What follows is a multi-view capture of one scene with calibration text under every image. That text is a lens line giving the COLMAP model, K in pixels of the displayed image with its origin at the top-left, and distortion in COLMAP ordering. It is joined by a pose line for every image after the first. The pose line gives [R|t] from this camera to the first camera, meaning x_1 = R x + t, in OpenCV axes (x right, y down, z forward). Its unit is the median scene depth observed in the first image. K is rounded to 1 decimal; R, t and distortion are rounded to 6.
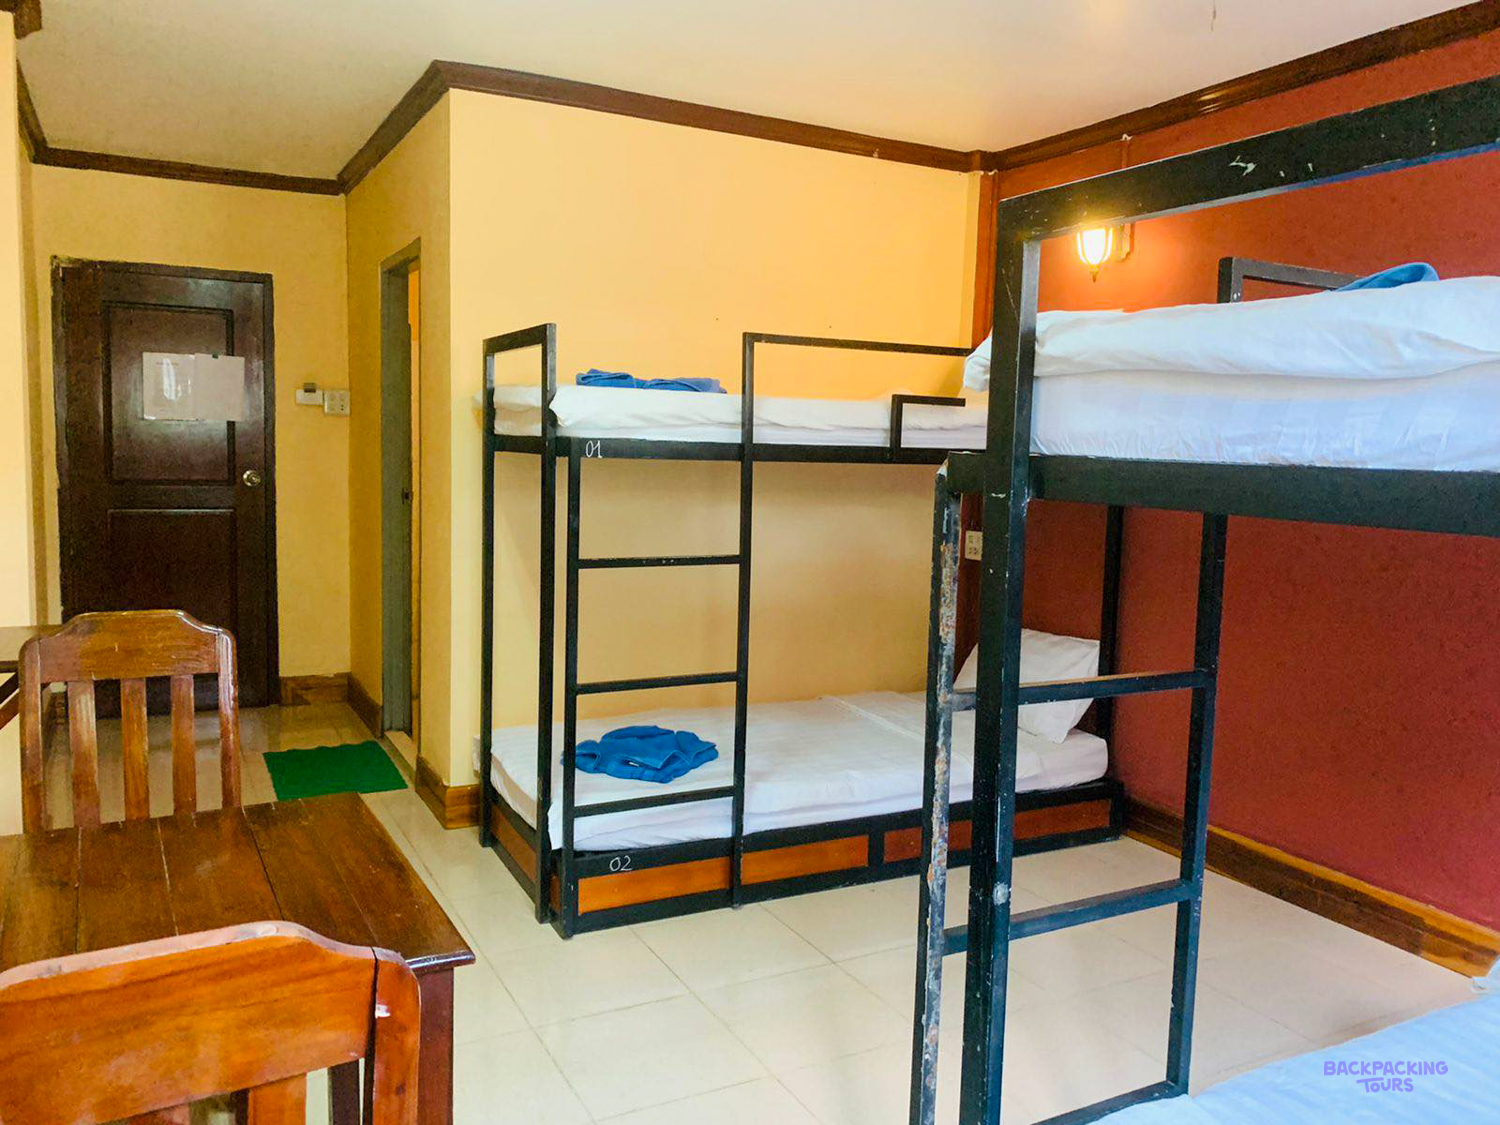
lens RADIAL K [[1150.0, 0, 750.0], [0, 1150.0, 562.5], [0, 0, 1]] dist [0.003089, 0.004758]
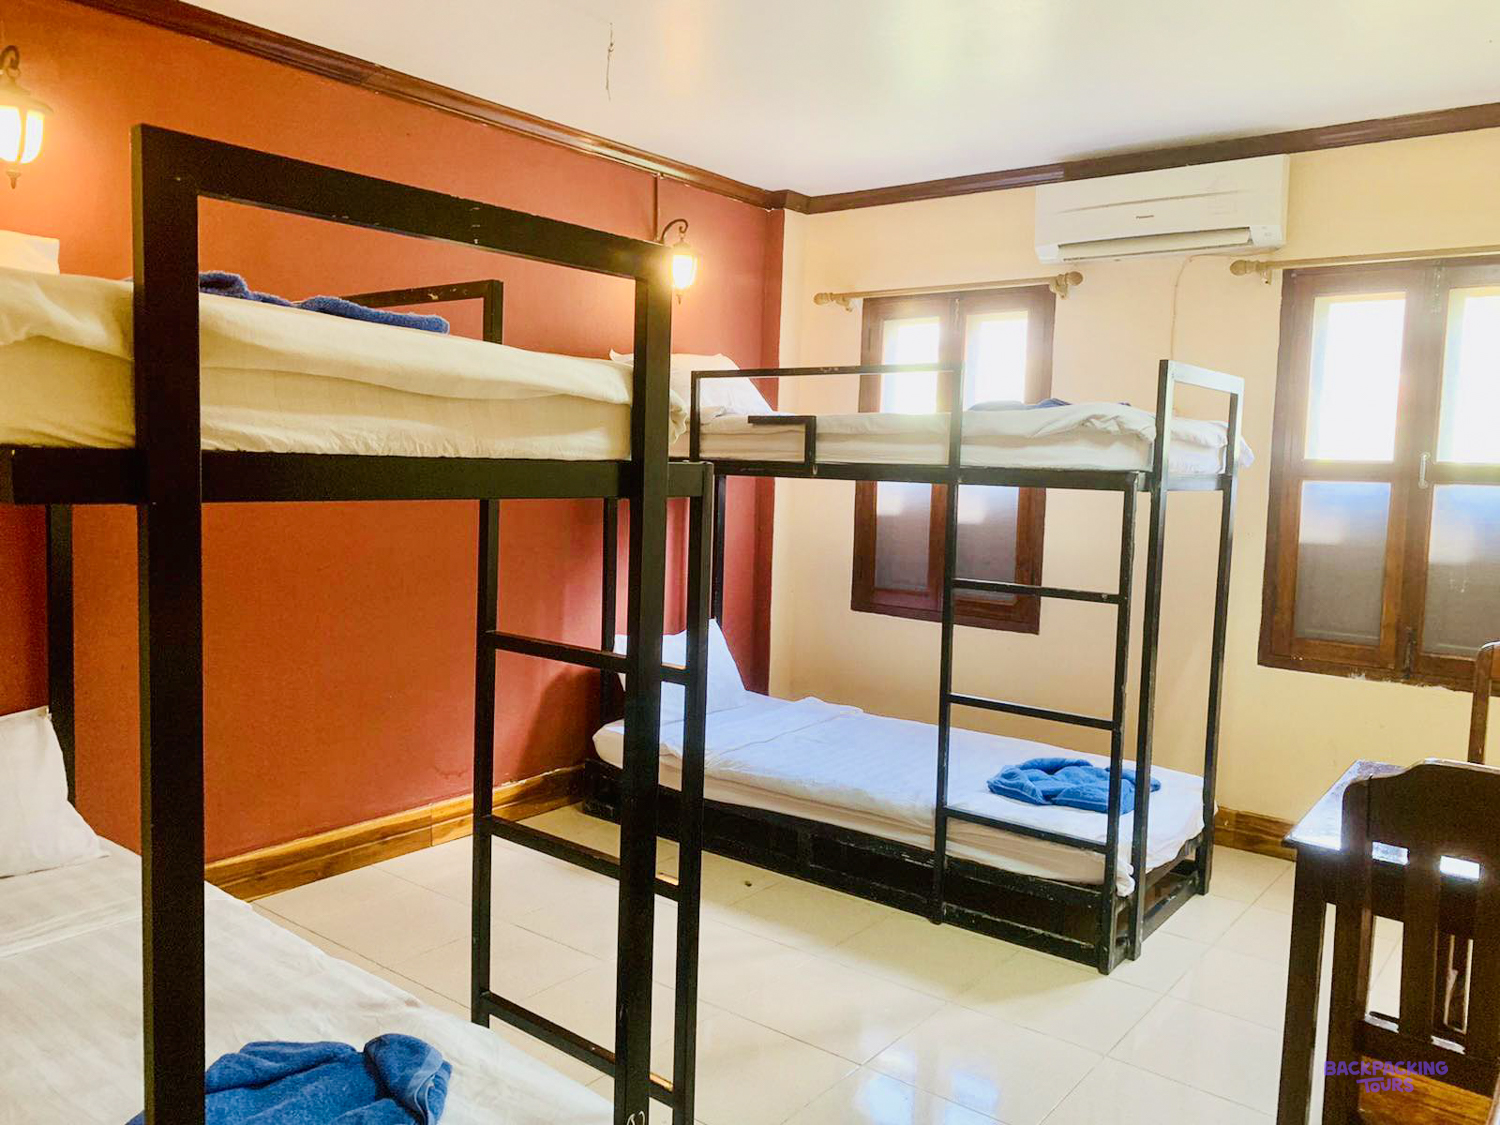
lens RADIAL K [[1150.0, 0, 750.0], [0, 1150.0, 562.5], [0, 0, 1]] dist [0.003089, 0.004758]
pose [[-0.404958, -0.106479, 0.908114, -0.611696], [0.071447, 0.986474, 0.147528, -0.111362], [-0.911540, 0.124625, -0.391873, 1.070745]]
